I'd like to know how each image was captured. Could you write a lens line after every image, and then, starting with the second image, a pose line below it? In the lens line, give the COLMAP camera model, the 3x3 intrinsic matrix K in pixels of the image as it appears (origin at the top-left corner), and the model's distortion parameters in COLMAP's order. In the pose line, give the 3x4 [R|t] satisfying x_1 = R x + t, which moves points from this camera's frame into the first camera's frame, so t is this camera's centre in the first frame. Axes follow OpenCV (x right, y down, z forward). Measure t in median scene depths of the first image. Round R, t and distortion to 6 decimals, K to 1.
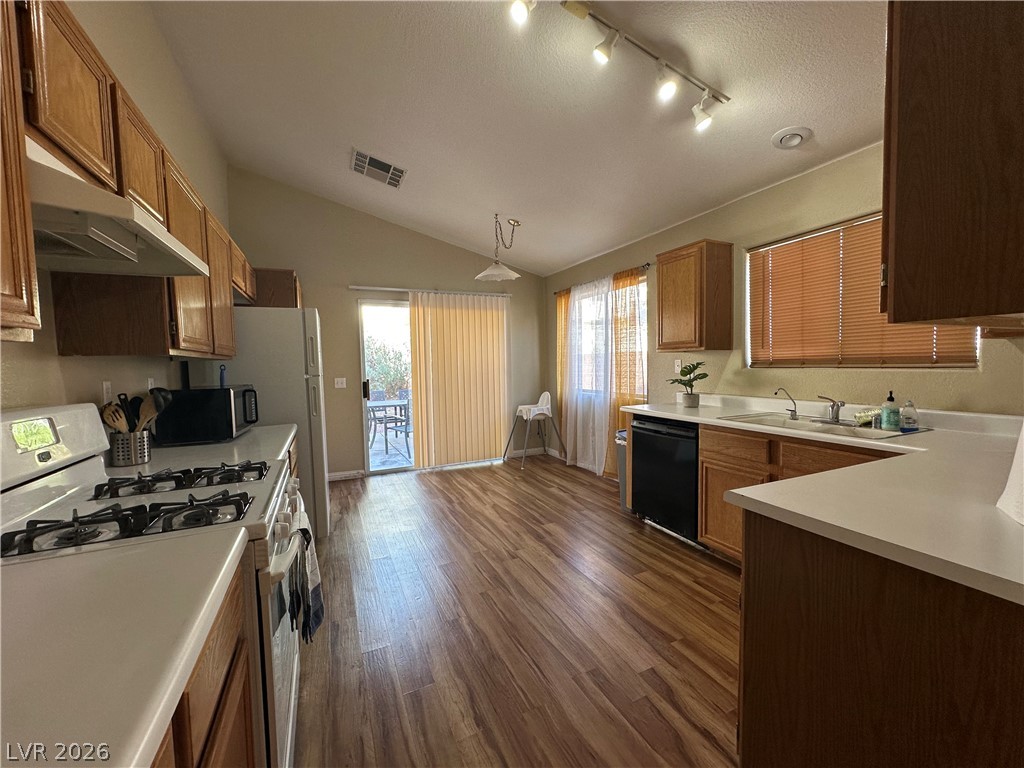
lens RADIAL K [[406.4, 0, 505.2], [0, 406.4, 384.2], [0, 0, 1]] dist [-0.006613, 0.001548]
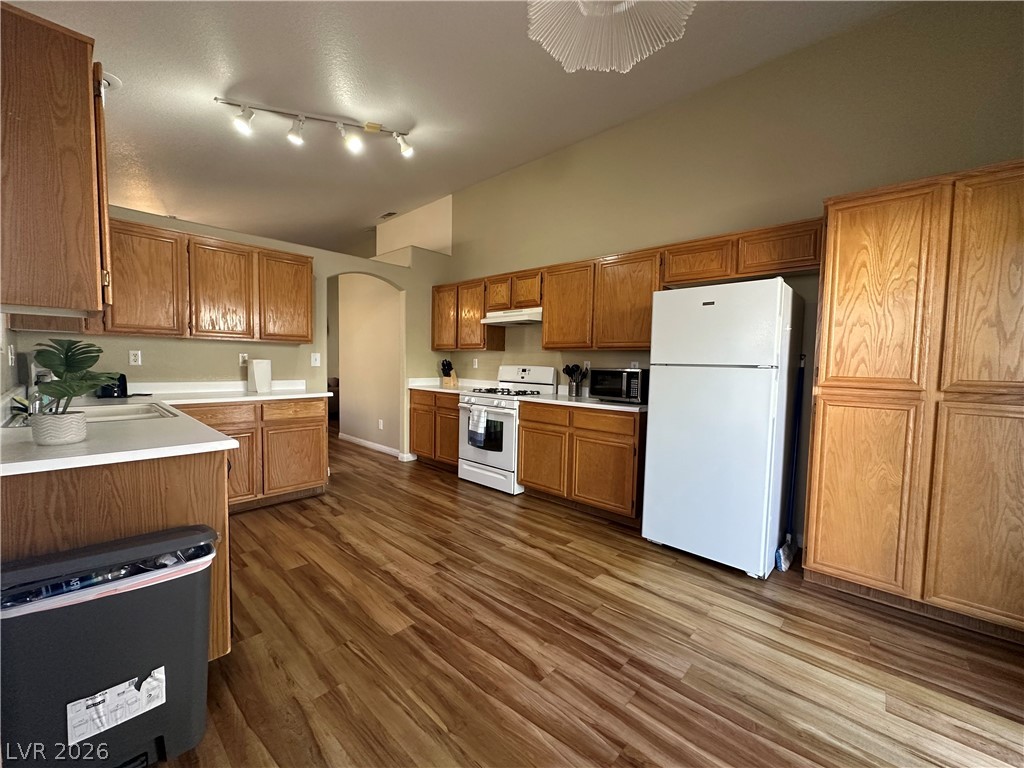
lens RADIAL K [[406.4, 0, 514.9], [0, 406.4, 384.5], [0, 0, 1]] dist [-0.006613, 0.001548]
pose [[-0.914150, 0.019031, -0.404930, 0.173973], [-0.025915, 0.994111, 0.105227, -0.056734], [0.404547, 0.106687, -0.908273, 1.445764]]
